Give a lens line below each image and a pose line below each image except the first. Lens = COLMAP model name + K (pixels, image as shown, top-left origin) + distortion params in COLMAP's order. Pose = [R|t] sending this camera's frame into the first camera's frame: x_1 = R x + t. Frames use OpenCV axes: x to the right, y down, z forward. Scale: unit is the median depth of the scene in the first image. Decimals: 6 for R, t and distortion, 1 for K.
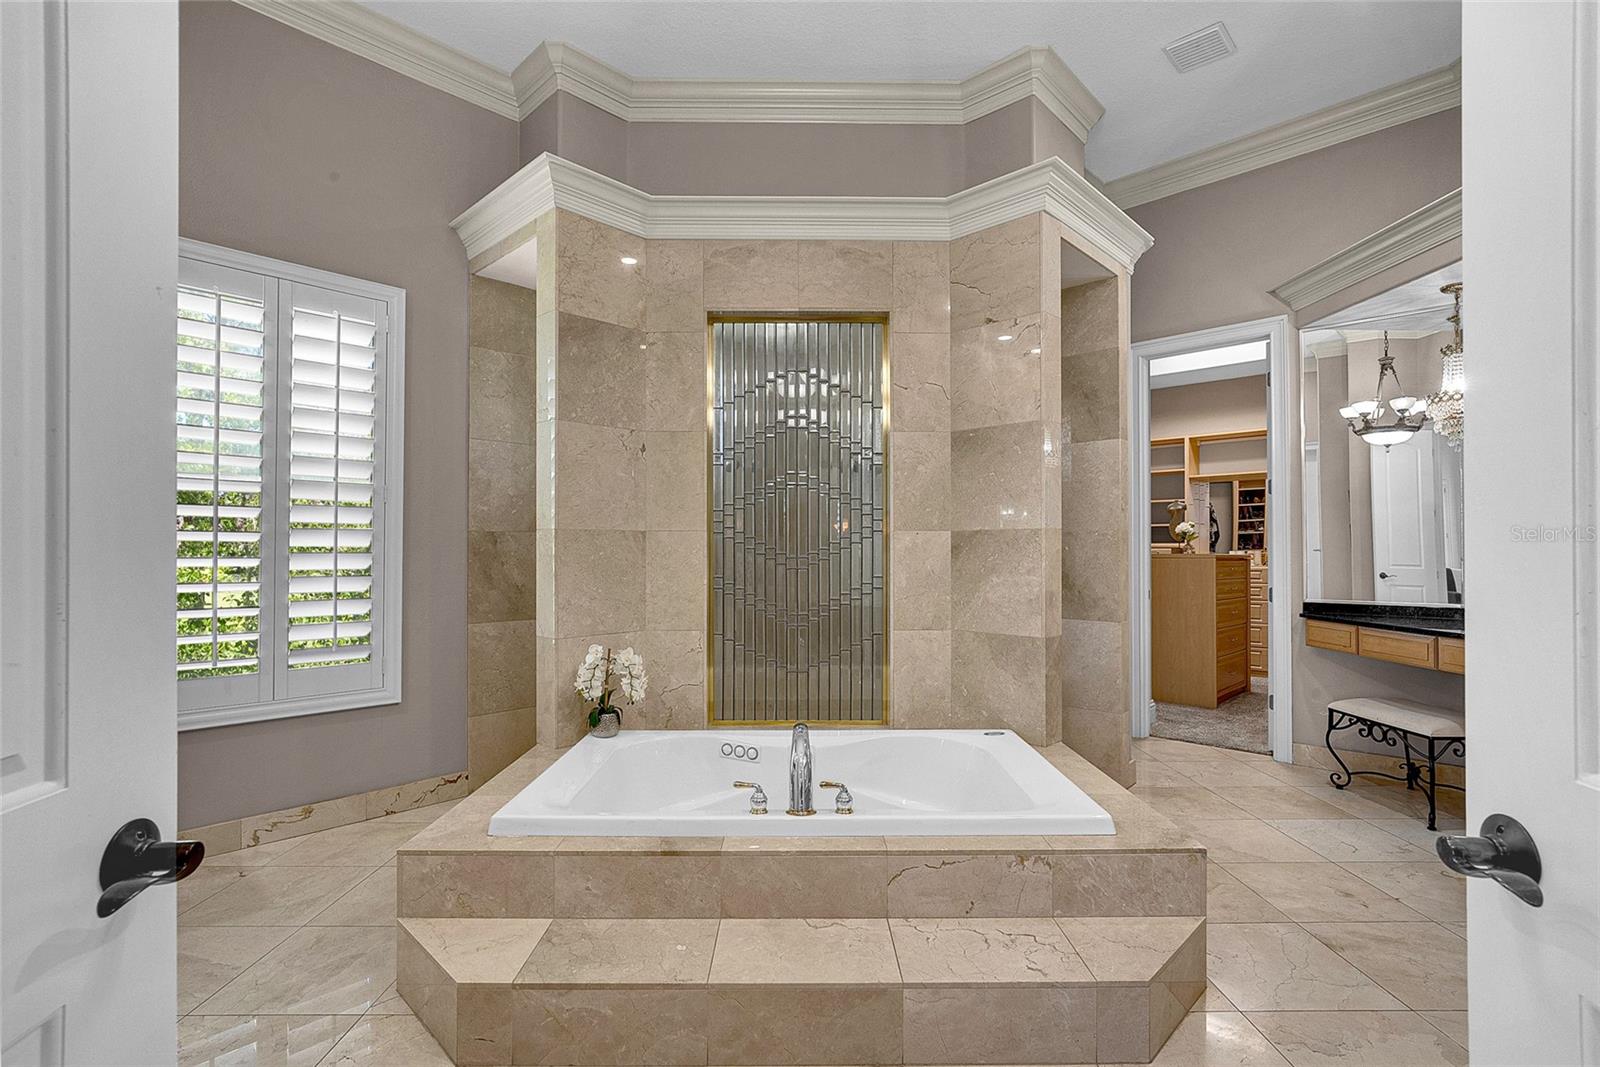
lens RADIAL K [[751.3, 0, 796.9], [0, 751.3, 532.8], [0, 0, 1]] dist [-0.016650, 0.007874]
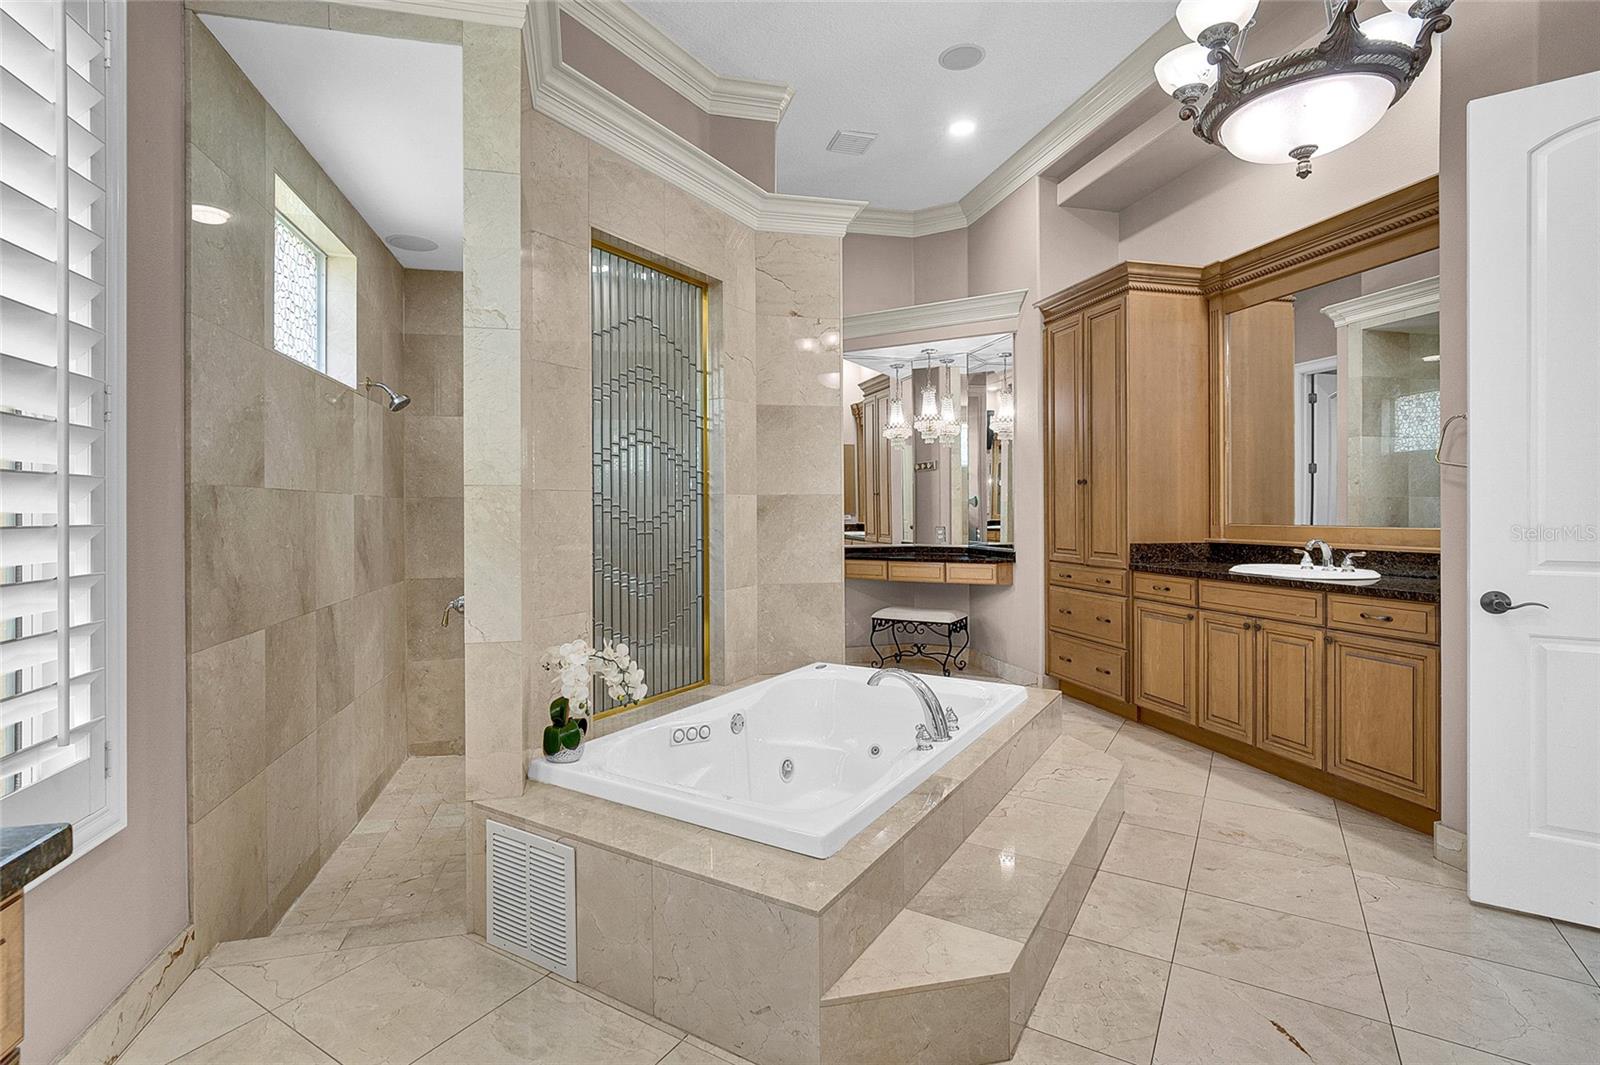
lens RADIAL K [[751.3, 0, 793.8], [0, 751.3, 502.2], [0, 0, 1]] dist [-0.012512, 0.005156]
pose [[0.542404, 0.004931, 0.840103, -0.696509], [-0.009150, 0.999958, 0.000039, 0.007395], [-0.840068, -0.007708, 0.542426, 0.360817]]
